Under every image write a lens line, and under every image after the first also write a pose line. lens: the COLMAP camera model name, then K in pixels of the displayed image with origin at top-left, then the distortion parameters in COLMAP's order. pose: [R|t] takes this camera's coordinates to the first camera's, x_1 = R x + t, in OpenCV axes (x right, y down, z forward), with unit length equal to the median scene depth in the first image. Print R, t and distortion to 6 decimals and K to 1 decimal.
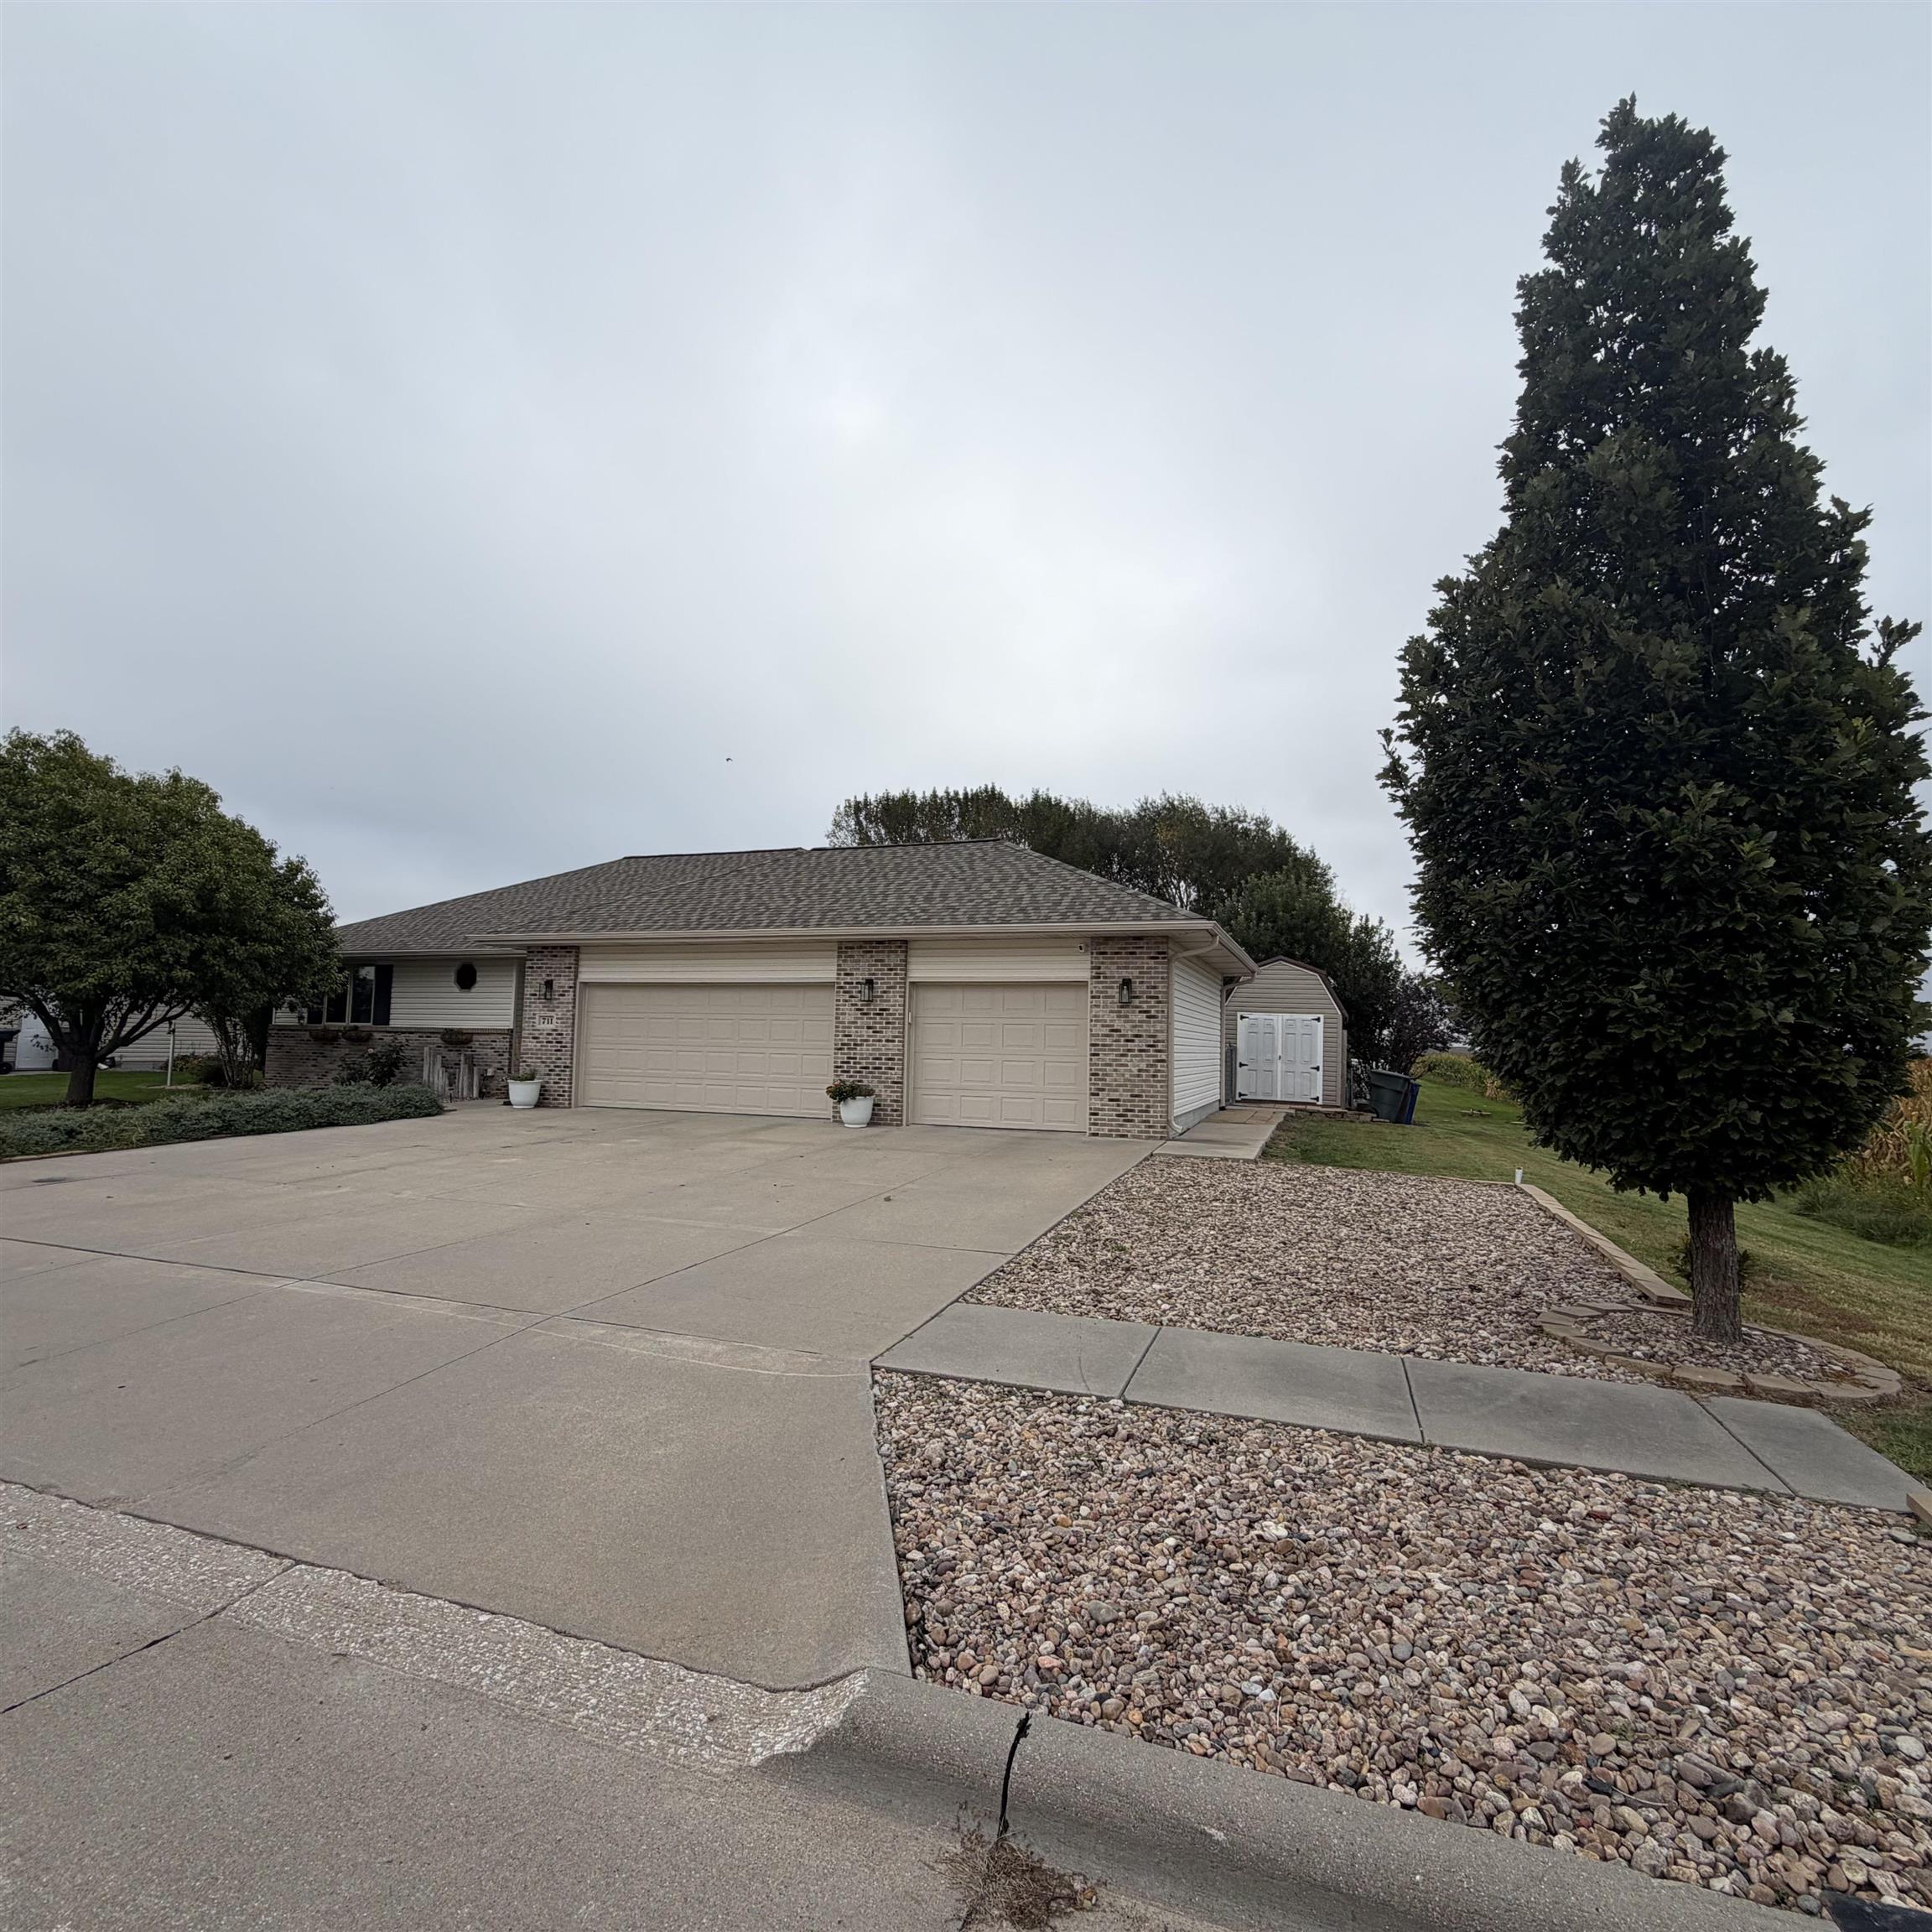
lens RADIAL K [[1017.2, 0, 962.6], [0, 1017.2, 973.1], [0, 0, 1]] dist [-0.001887, -0.000681]
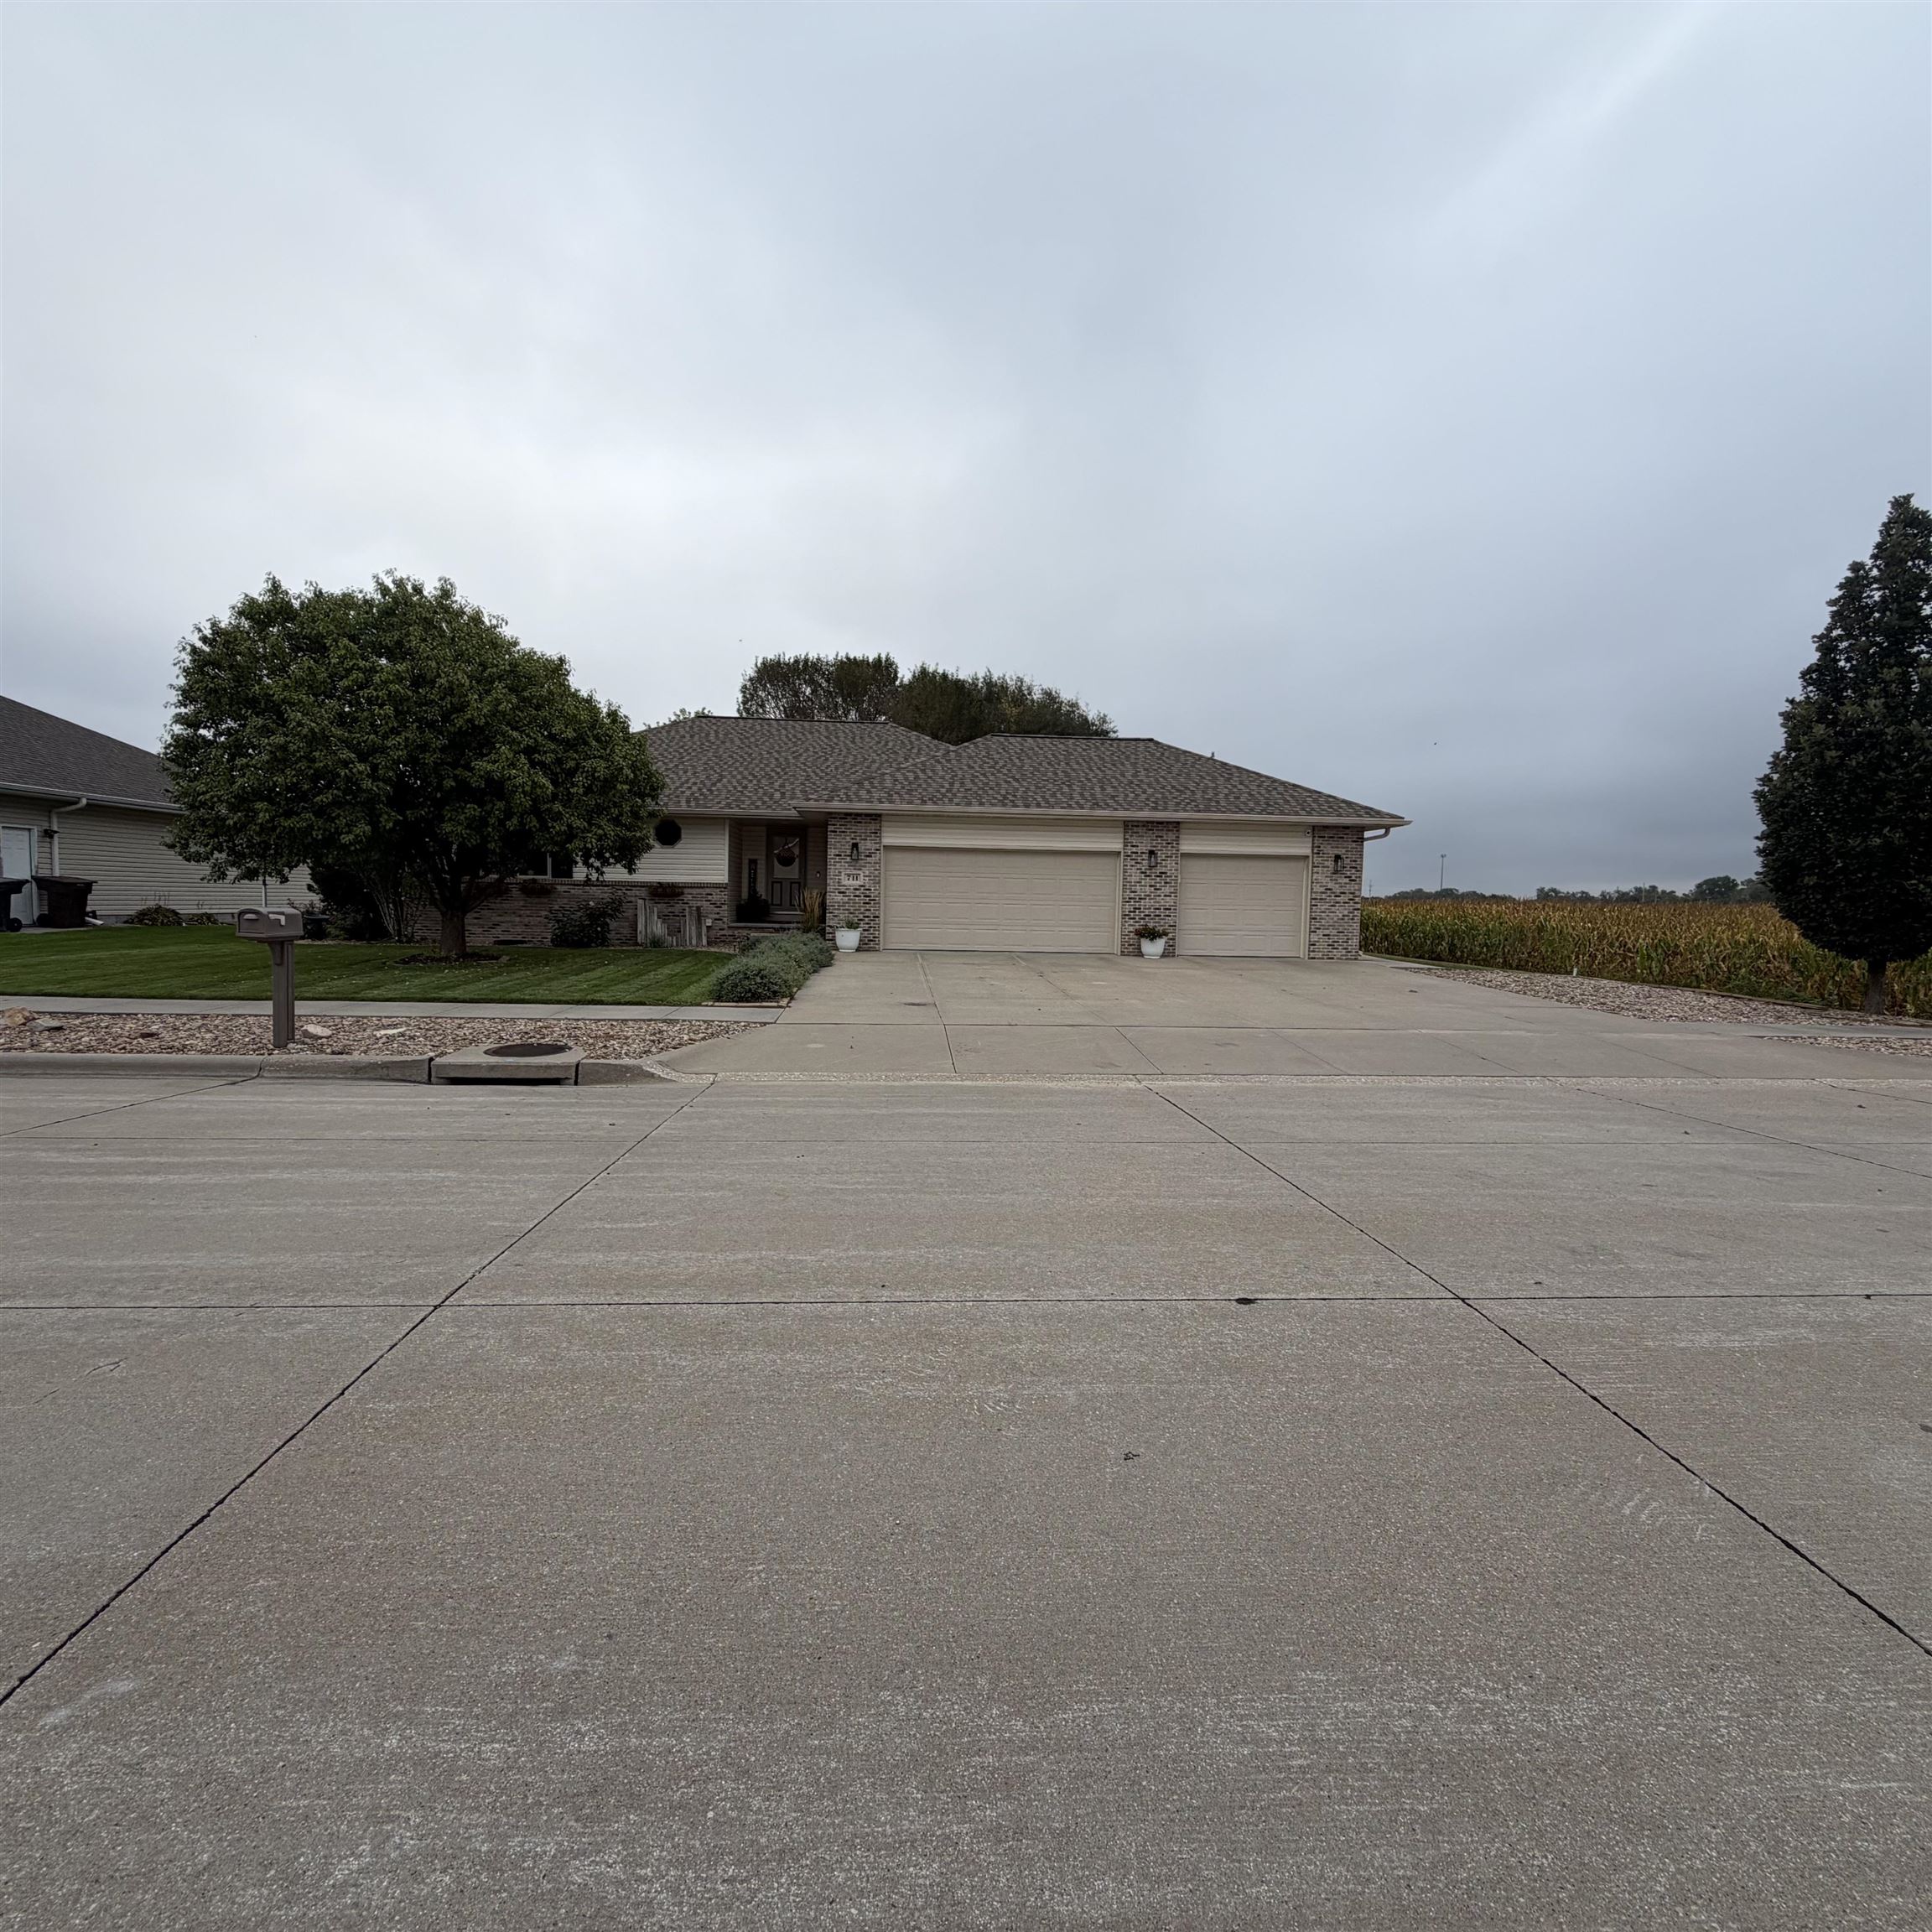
lens RADIAL K [[1017.2, 0, 969.8], [0, 1017.2, 958.5], [0, 0, 1]] dist [-0.001887, -0.000681]
pose [[0.913650, -0.026113, 0.405663, -0.850461], [-0.029998, 0.990882, 0.131348, -0.021387], [-0.405394, -0.132175, 0.904536, -0.142550]]
